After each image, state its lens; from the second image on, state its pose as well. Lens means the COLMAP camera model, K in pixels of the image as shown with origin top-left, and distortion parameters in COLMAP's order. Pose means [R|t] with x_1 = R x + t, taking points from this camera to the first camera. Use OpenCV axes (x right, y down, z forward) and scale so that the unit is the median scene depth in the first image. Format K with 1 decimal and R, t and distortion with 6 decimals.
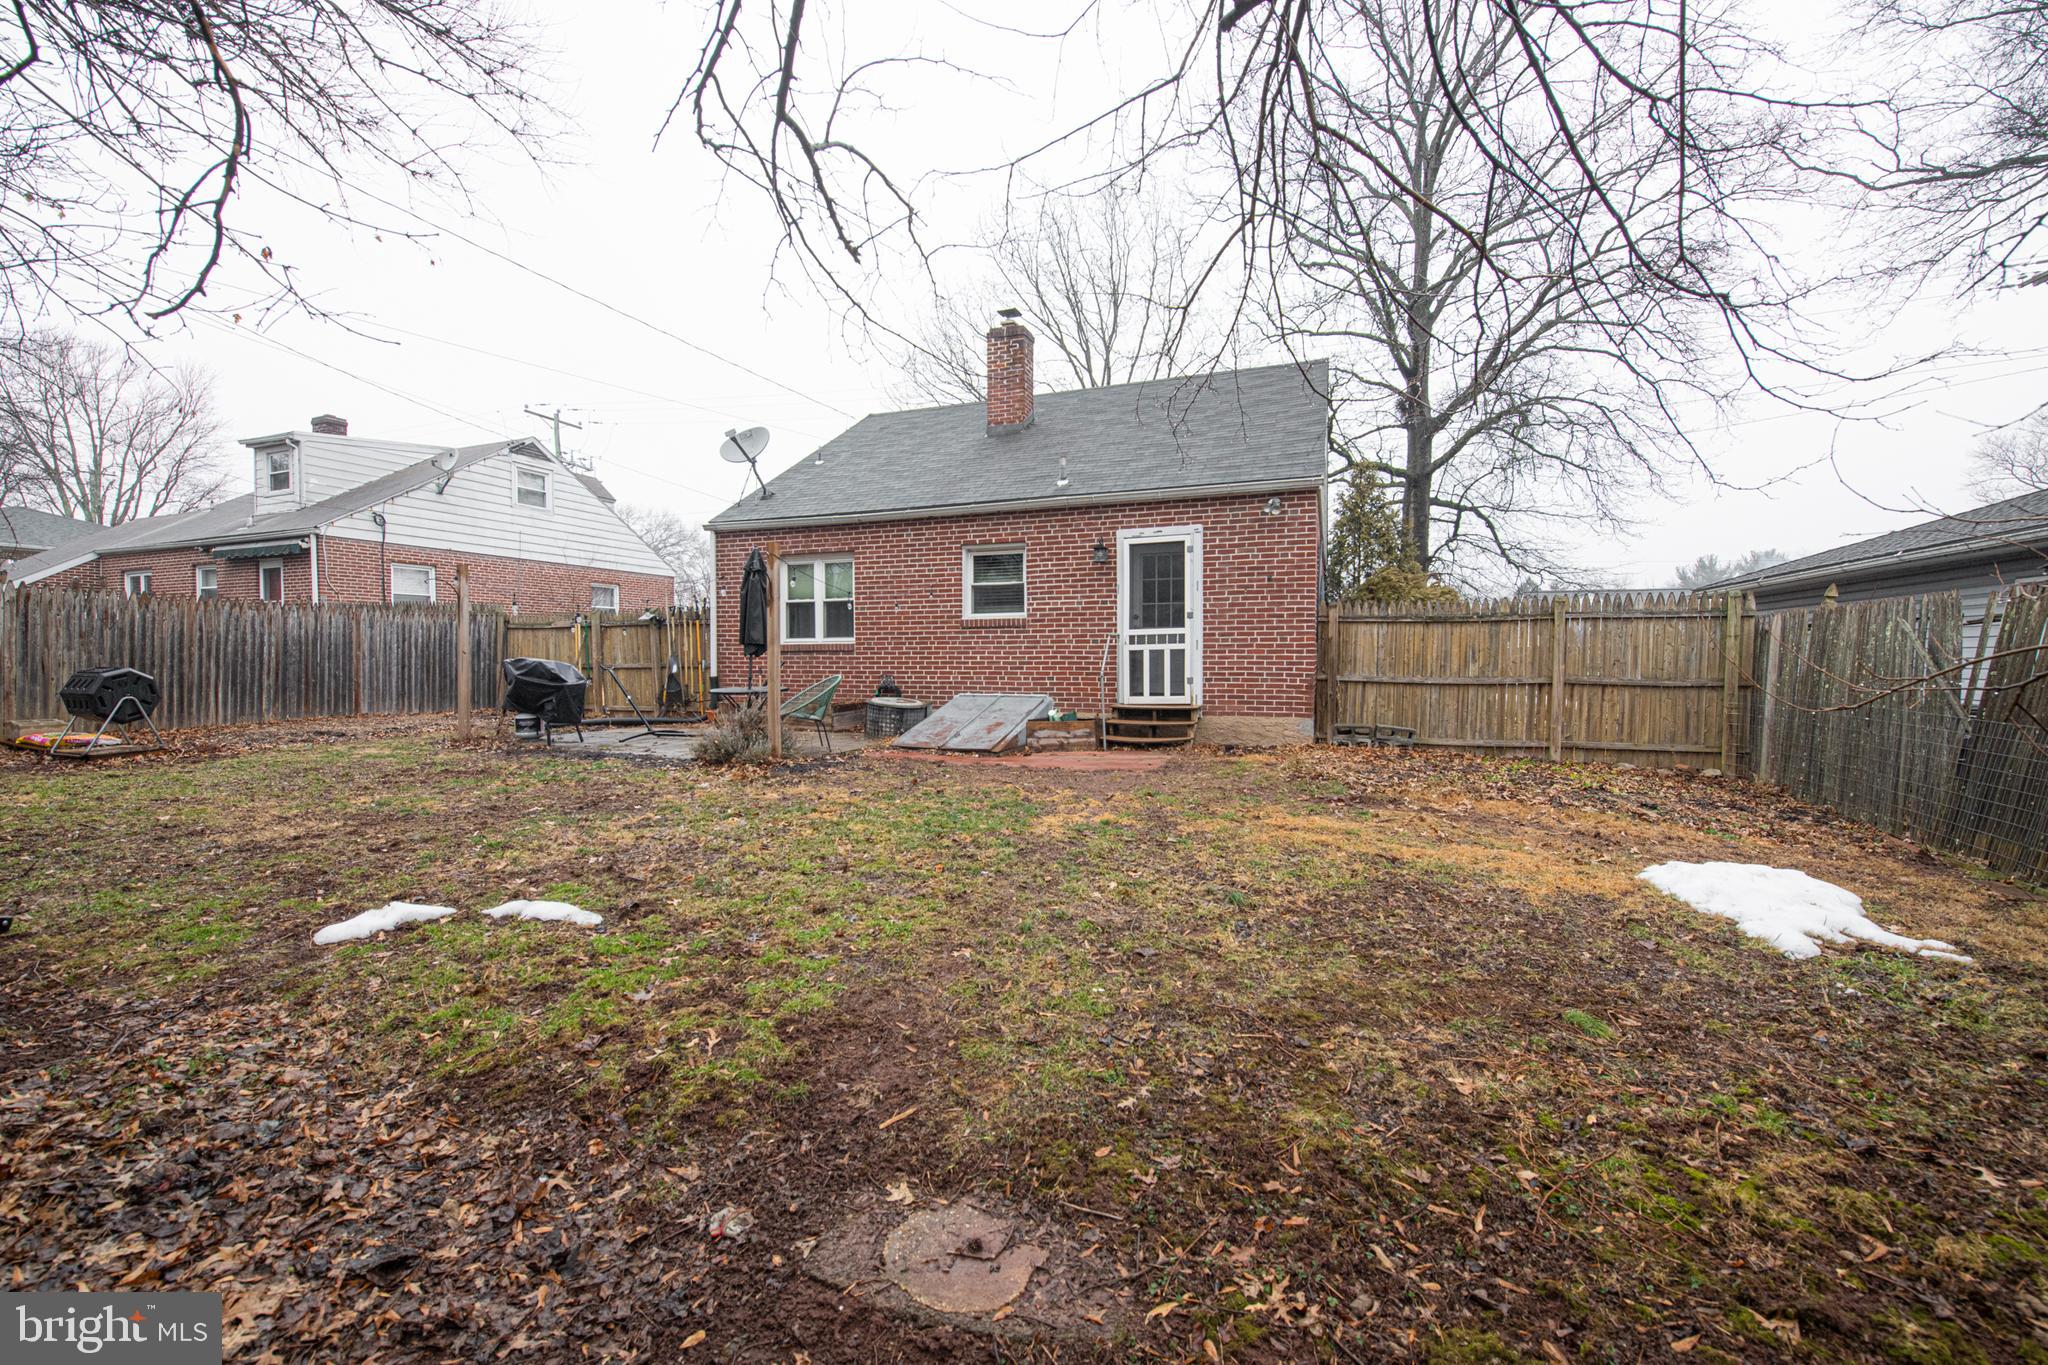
lens RADIAL K [[826.2, 0, 1032.4], [0, 826.2, 675.5], [0, 0, 1]] dist [0.001441, -0.000193]
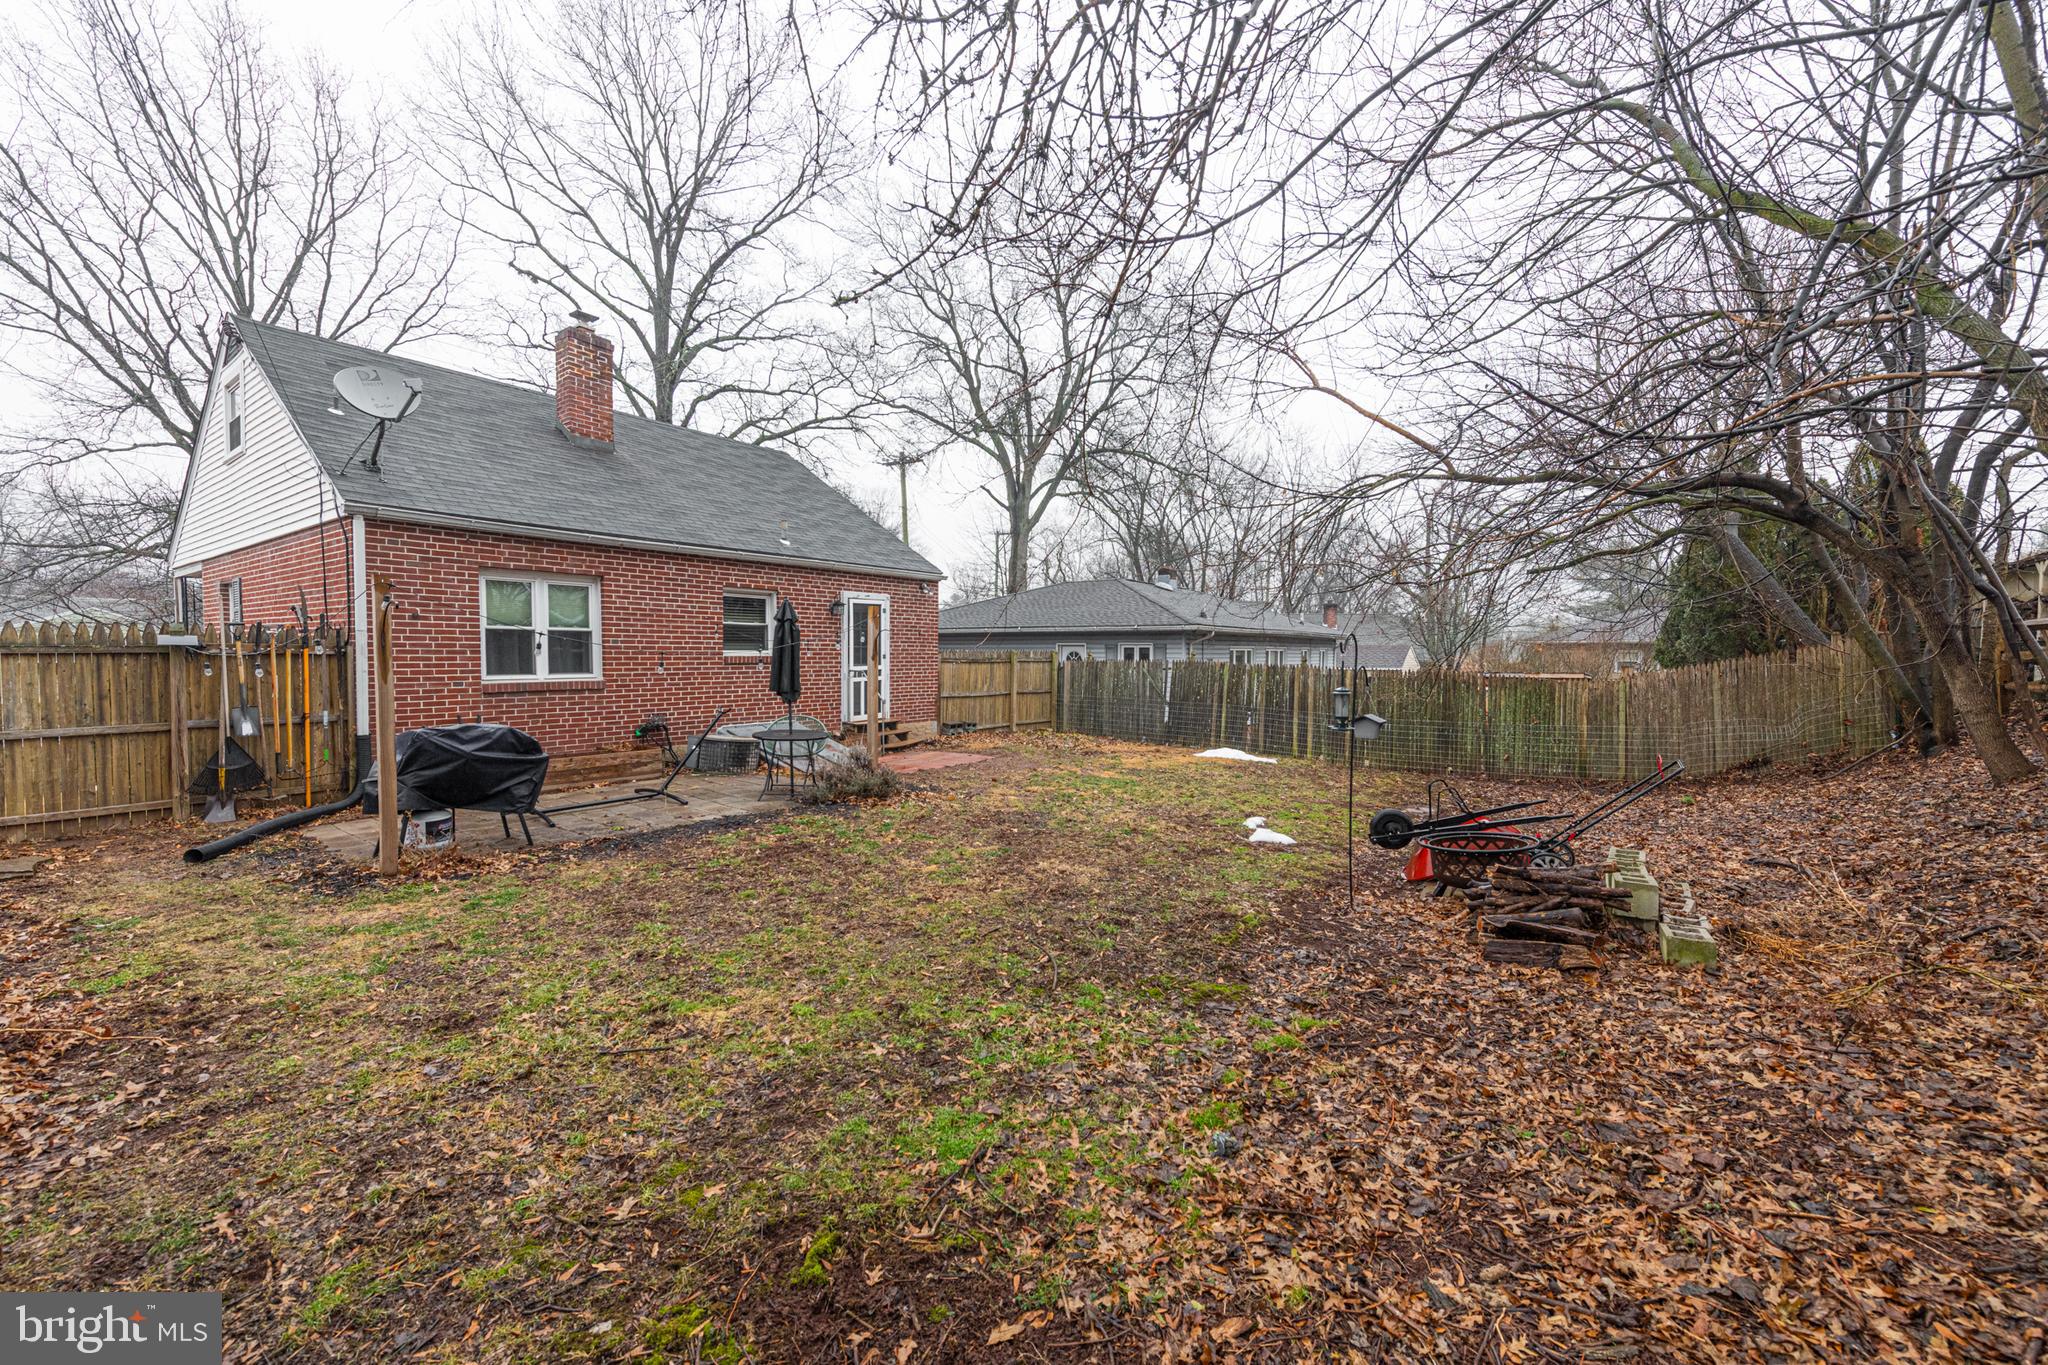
lens RADIAL K [[826.2, 0, 1032.4], [0, 826.2, 675.5], [0, 0, 1]] dist [0.001441, -0.000193]
pose [[0.239555, -0.023727, 0.970593, -1.033830], [0.014839, 0.999674, 0.020775, -0.059497], [-0.970769, 0.009426, 0.239829, 0.361675]]
